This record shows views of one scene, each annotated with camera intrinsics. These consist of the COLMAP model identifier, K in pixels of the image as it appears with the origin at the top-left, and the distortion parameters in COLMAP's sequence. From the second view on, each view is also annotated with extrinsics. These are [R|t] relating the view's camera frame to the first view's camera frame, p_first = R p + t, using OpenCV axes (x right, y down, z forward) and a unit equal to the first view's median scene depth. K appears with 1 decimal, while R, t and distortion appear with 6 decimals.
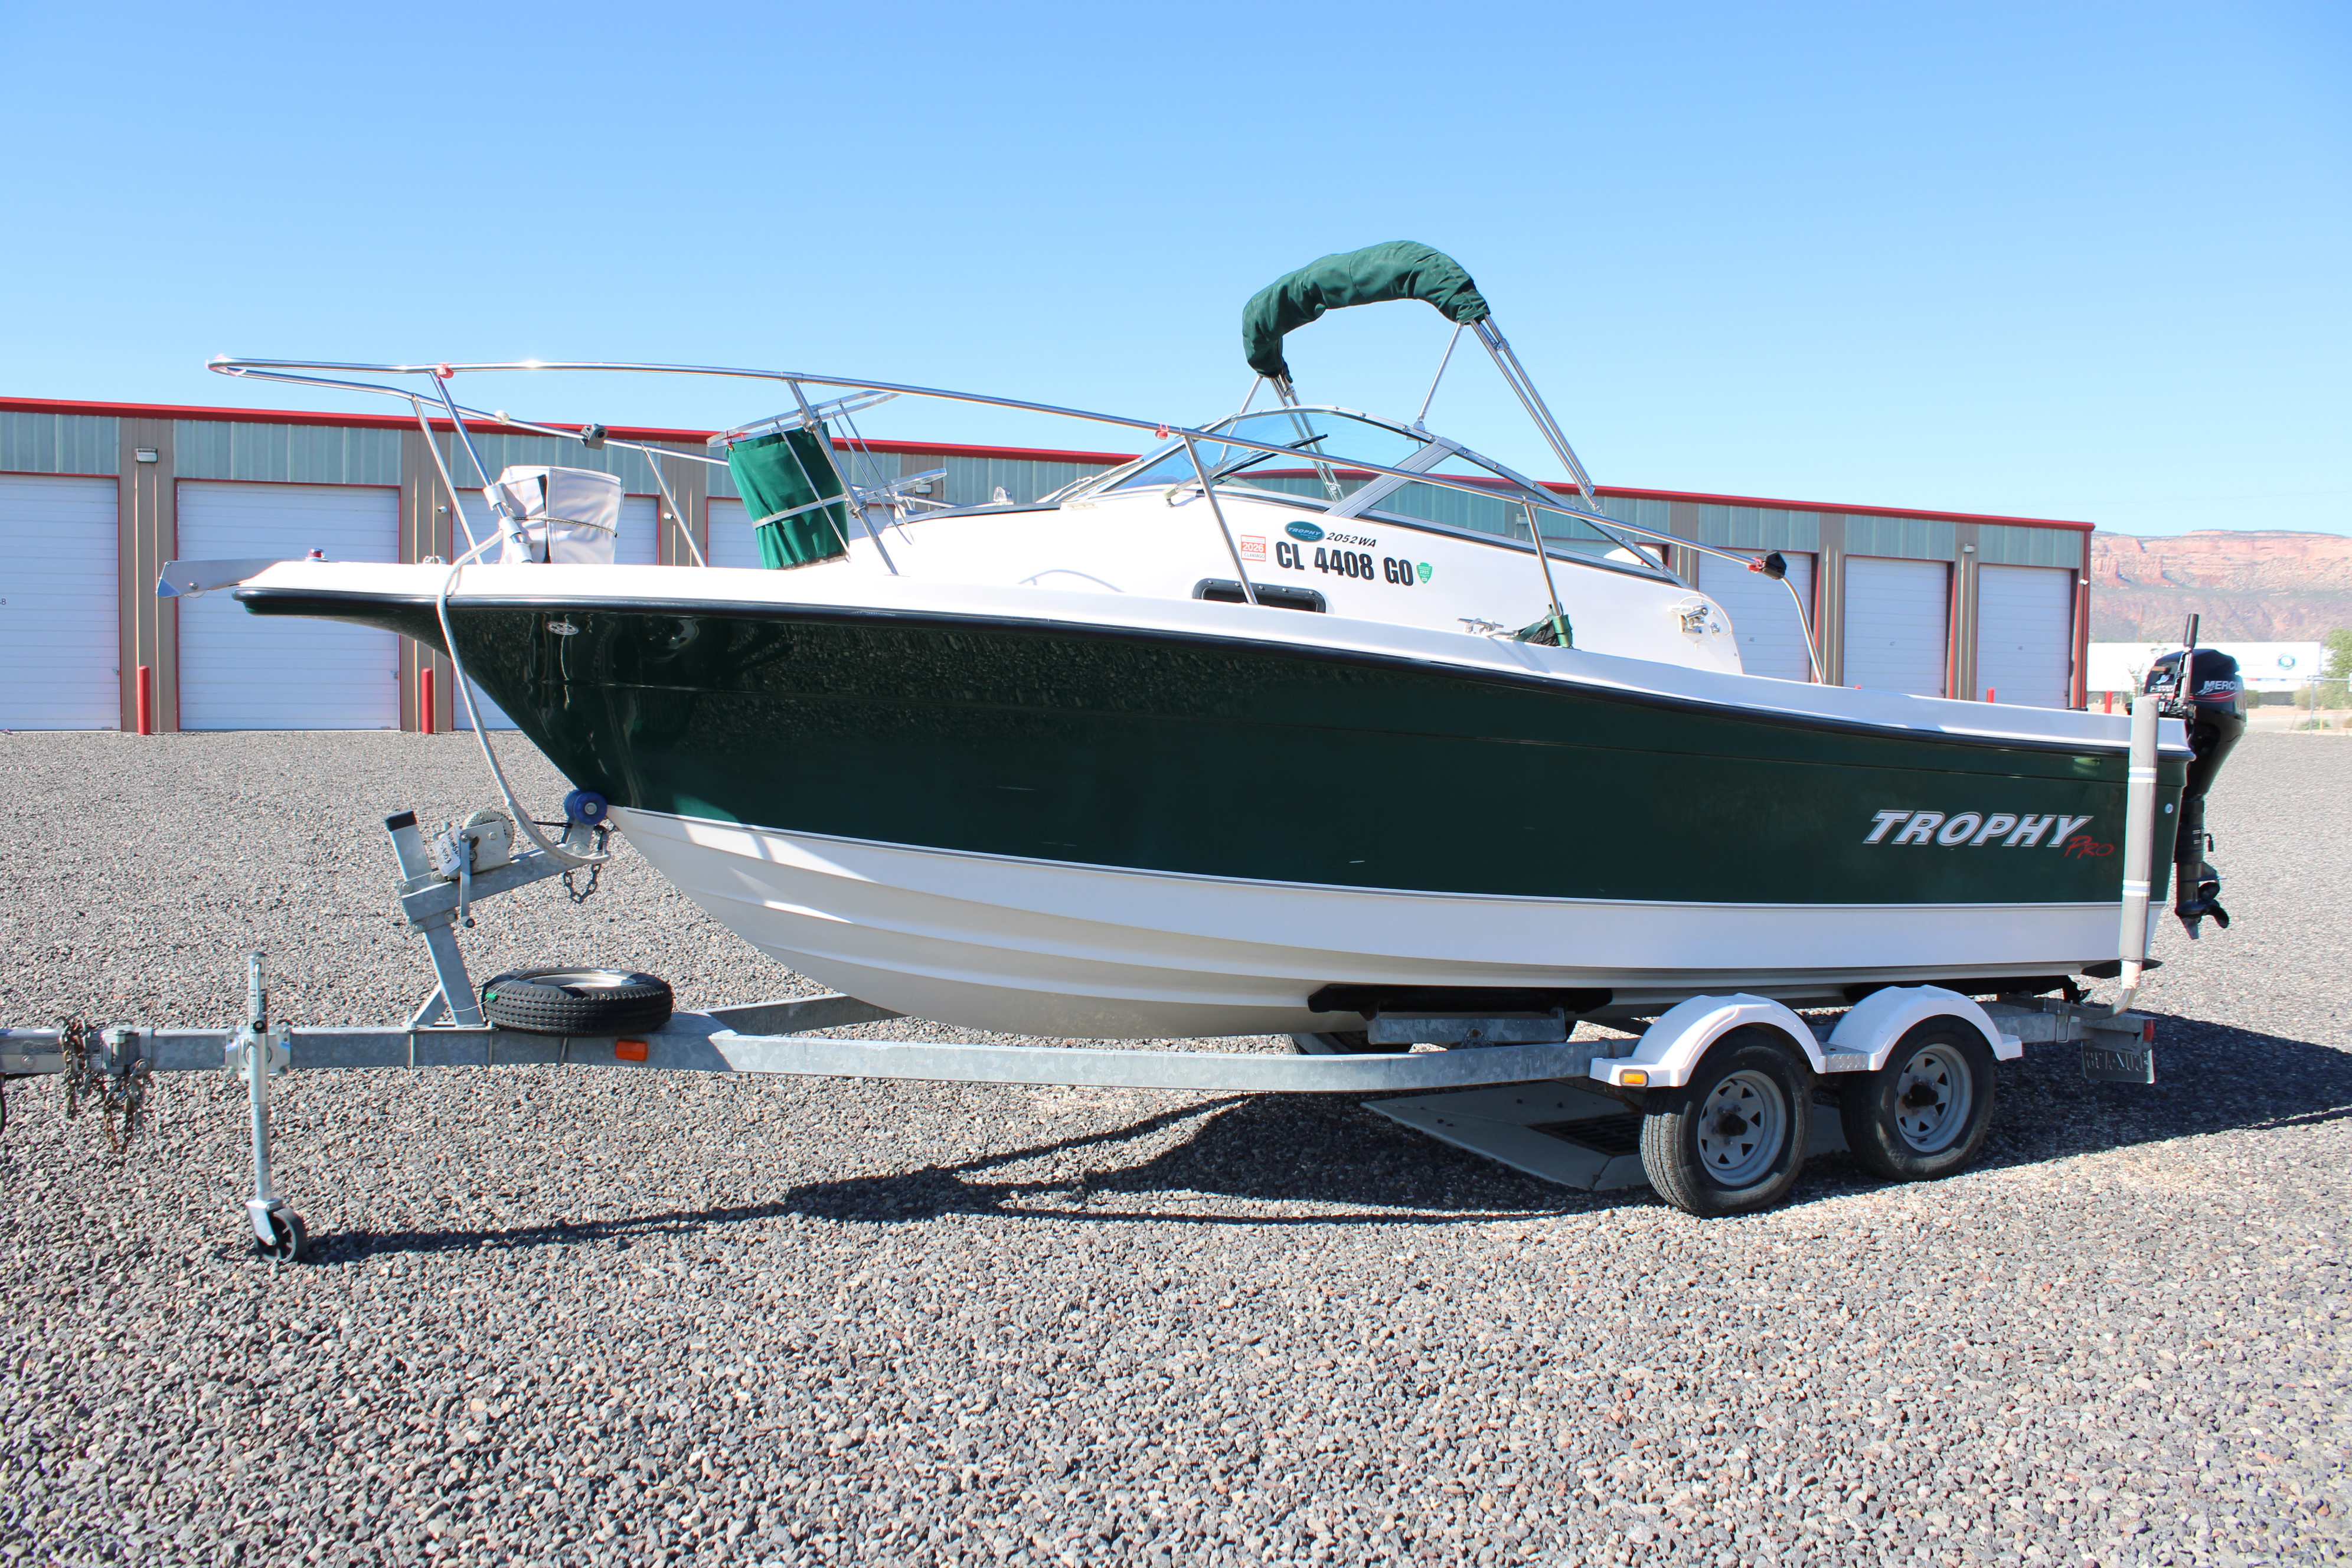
lens RADIAL K [[1978.5, 0, 1135.4], [0, 1978.5, 788.0], [0, 0, 1]] dist [-0.169089, 0.145334]
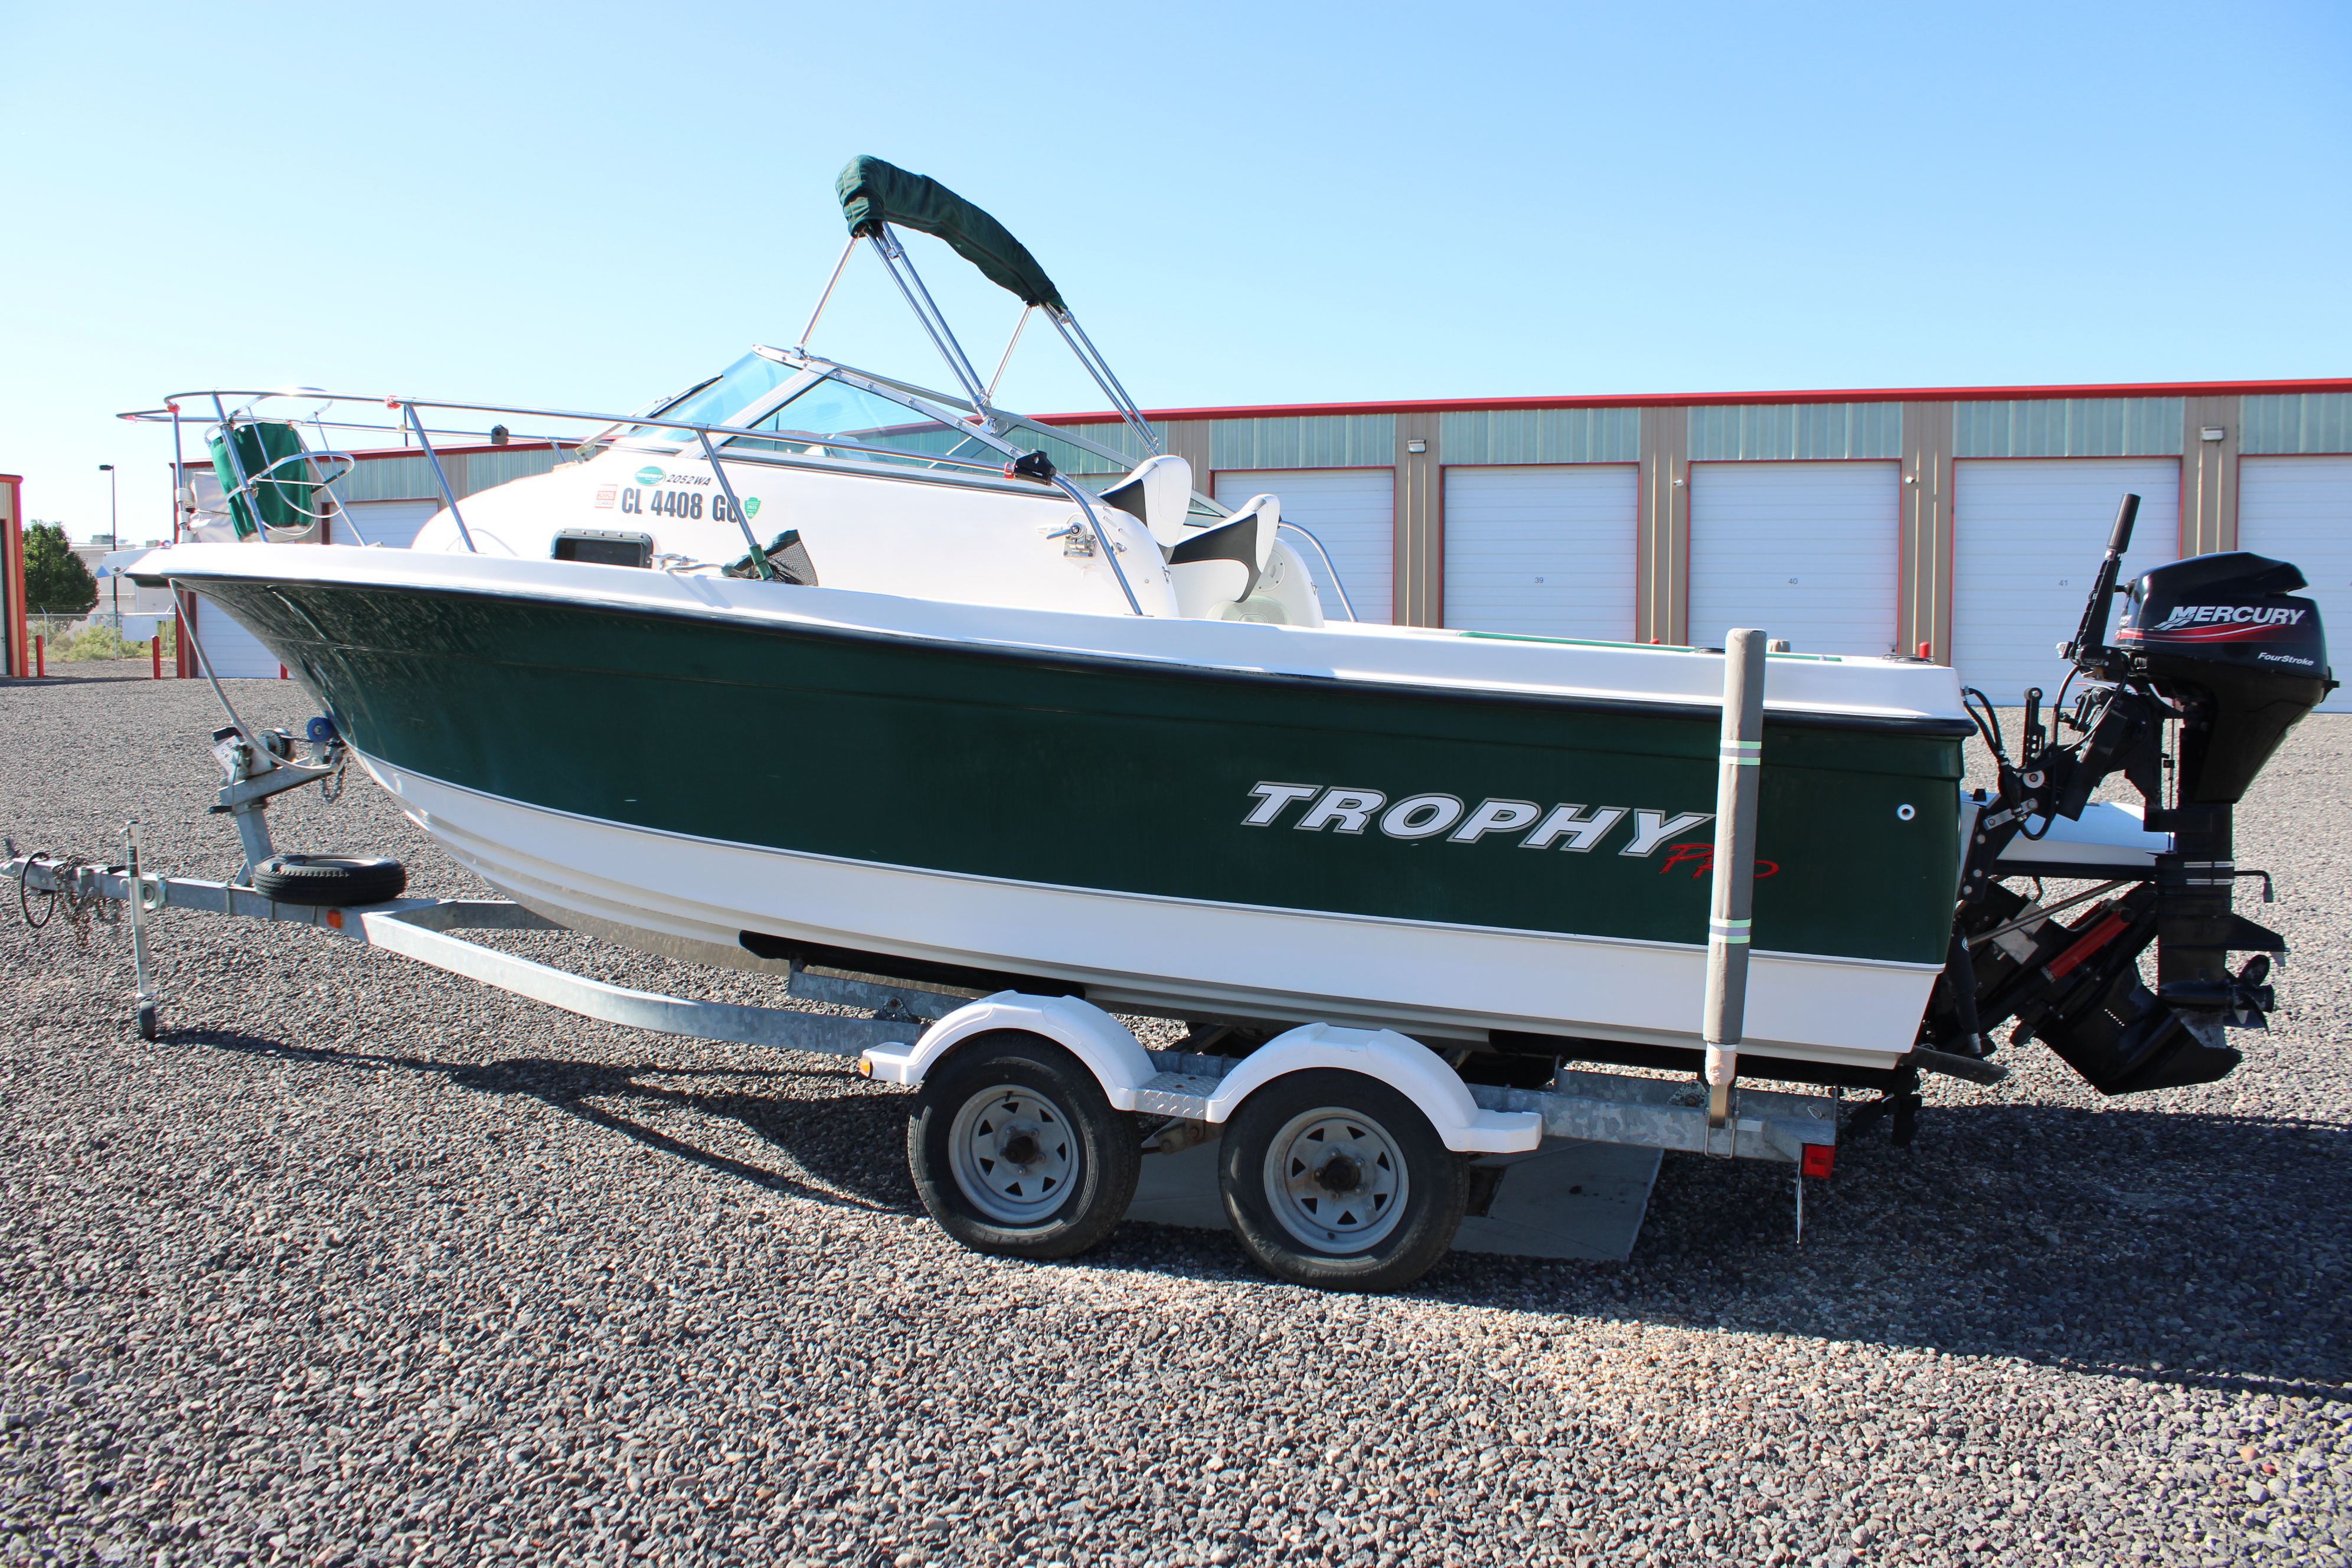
lens RADIAL K [[1978.5, 0, 1135.4], [0, 1978.5, 788.0], [0, 0, 1]] dist [-0.169089, 0.145334]
pose [[0.704409, 0.045155, -0.708356, 0.891208], [-0.037416, 0.998949, 0.026471, -0.004636], [0.708807, 0.007857, 0.705358, 0.423356]]
